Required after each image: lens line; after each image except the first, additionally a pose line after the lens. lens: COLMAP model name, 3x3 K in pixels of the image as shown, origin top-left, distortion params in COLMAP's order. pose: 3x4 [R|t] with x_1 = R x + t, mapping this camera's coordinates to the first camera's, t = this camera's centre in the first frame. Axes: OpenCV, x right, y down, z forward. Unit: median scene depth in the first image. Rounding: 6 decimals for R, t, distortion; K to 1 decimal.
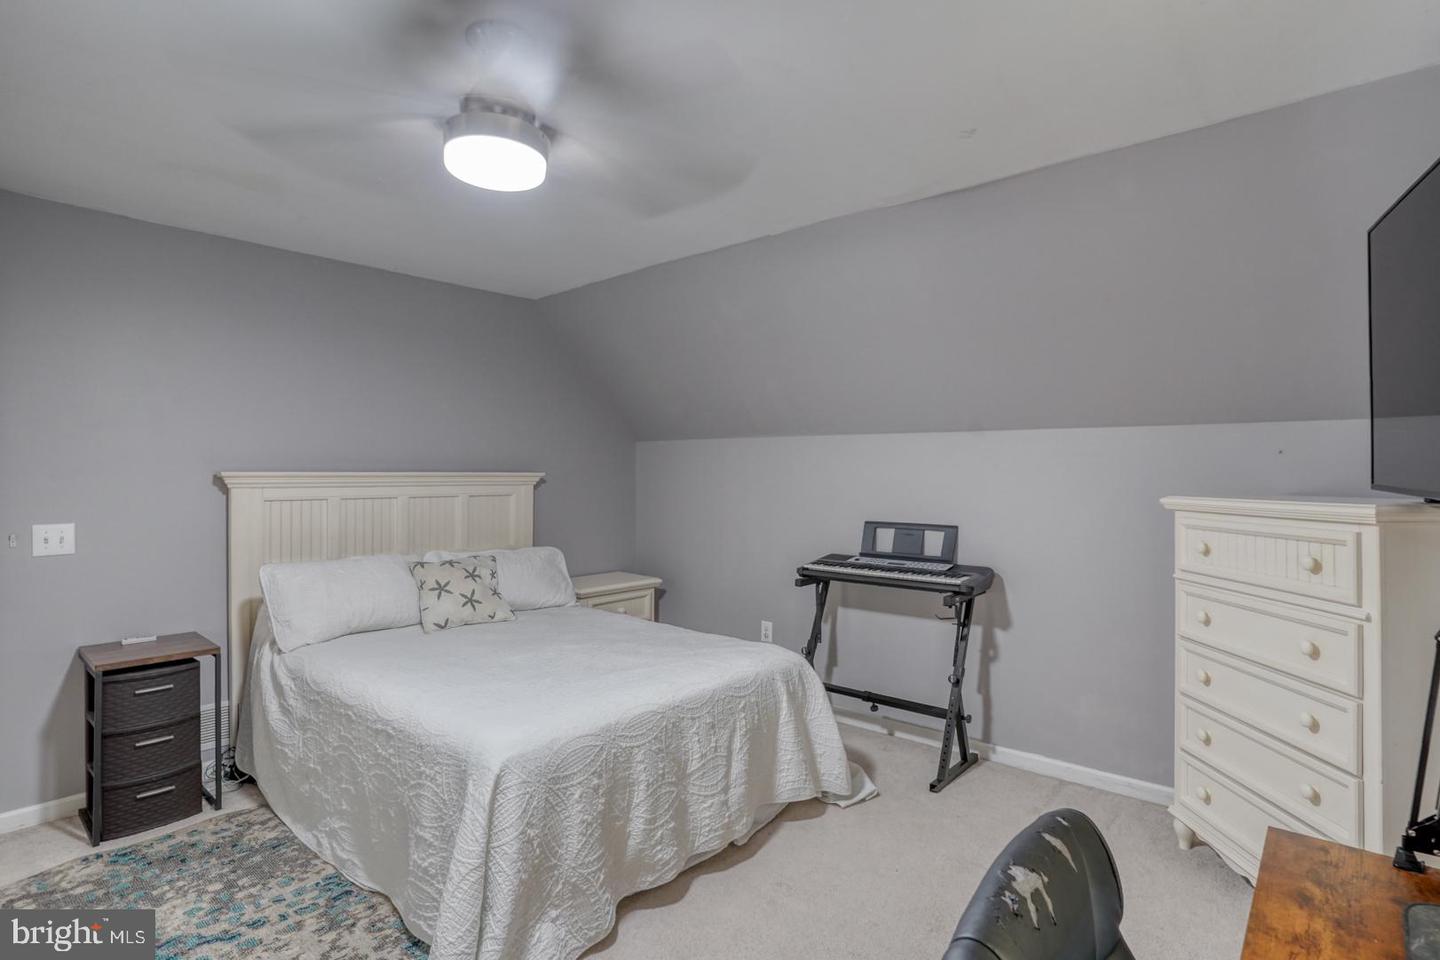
lens RADIAL K [[721.8, 0, 720.3], [0, 721.8, 473.7], [0, 0, 1]] dist [-0.067481, 0.022753]
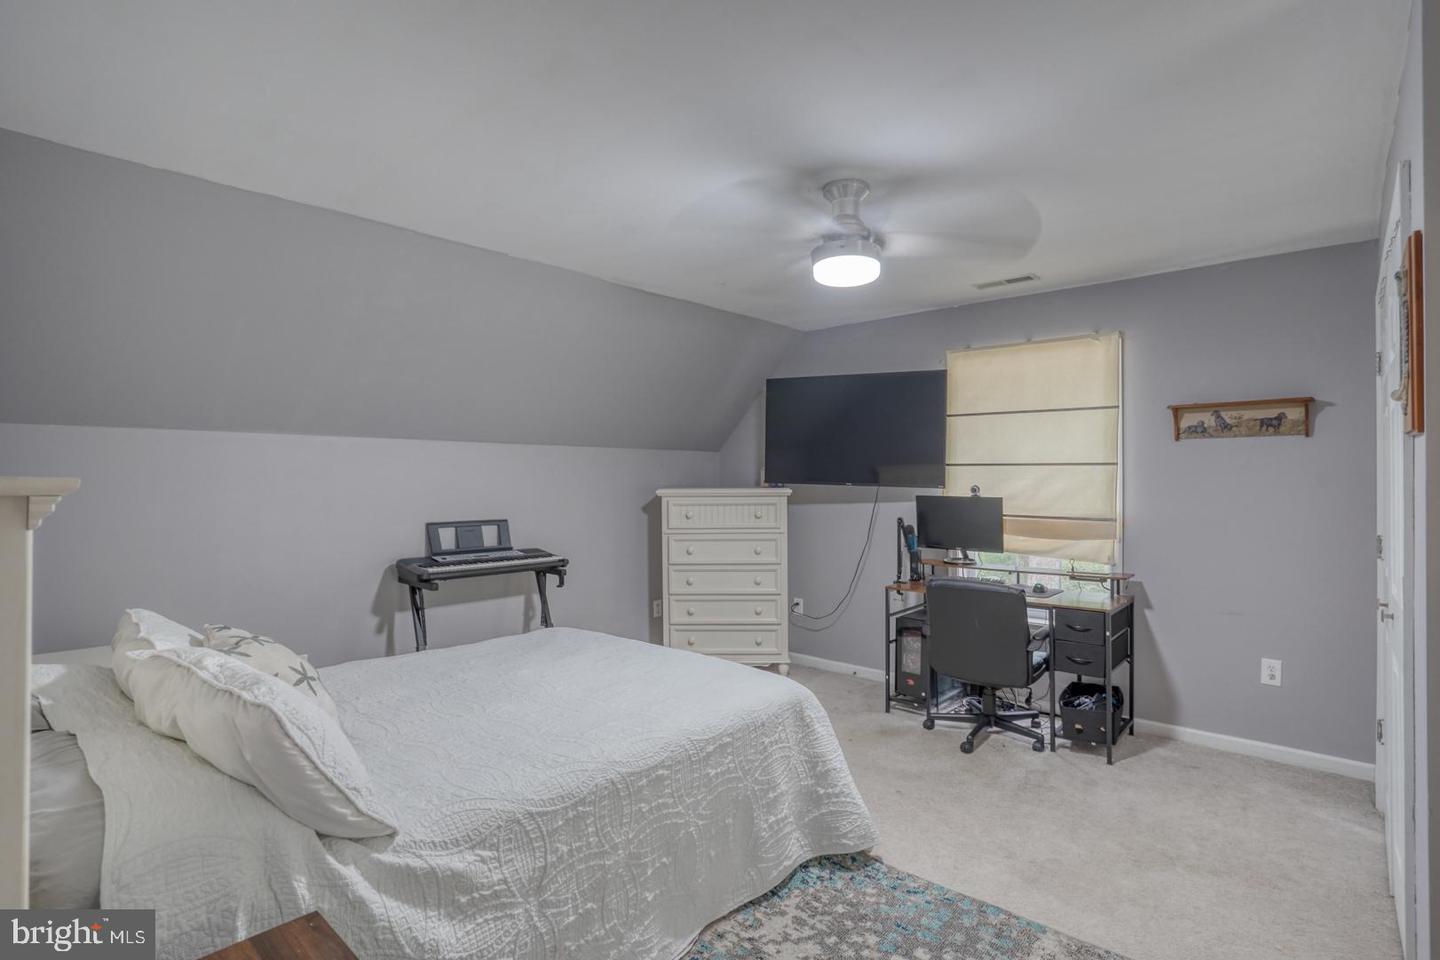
lens RADIAL K [[721.8, 0, 720.2], [0, 721.8, 472.9], [0, 0, 1]] dist [-0.067481, 0.022753]
pose [[0.015676, -0.000637, 0.999877, -0.922059], [0.001157, 0.999999, 0.000619, -0.007886], [-0.999876, 0.001147, 0.015677, 0.620560]]
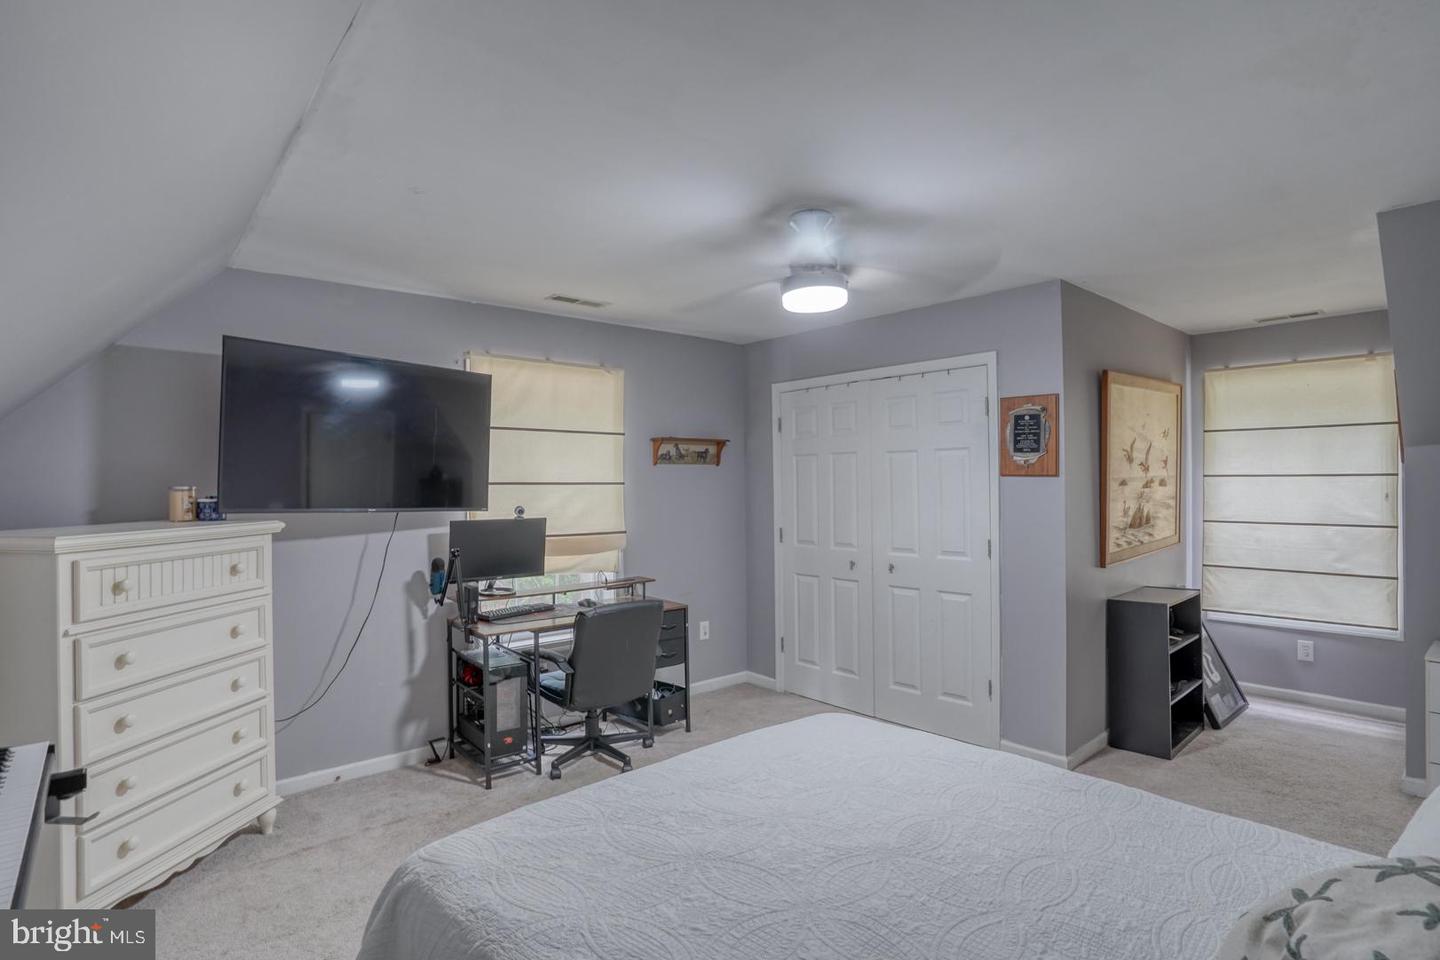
lens RADIAL K [[721.8, 0, 719.7], [0, 721.8, 481.8], [0, 0, 1]] dist [-0.067481, 0.022753]
pose [[-0.990794, 0.003701, 0.135326, -0.162292], [0.003461, 0.999992, -0.002007, -0.020315], [-0.135332, -0.001520, -0.990799, 1.276902]]
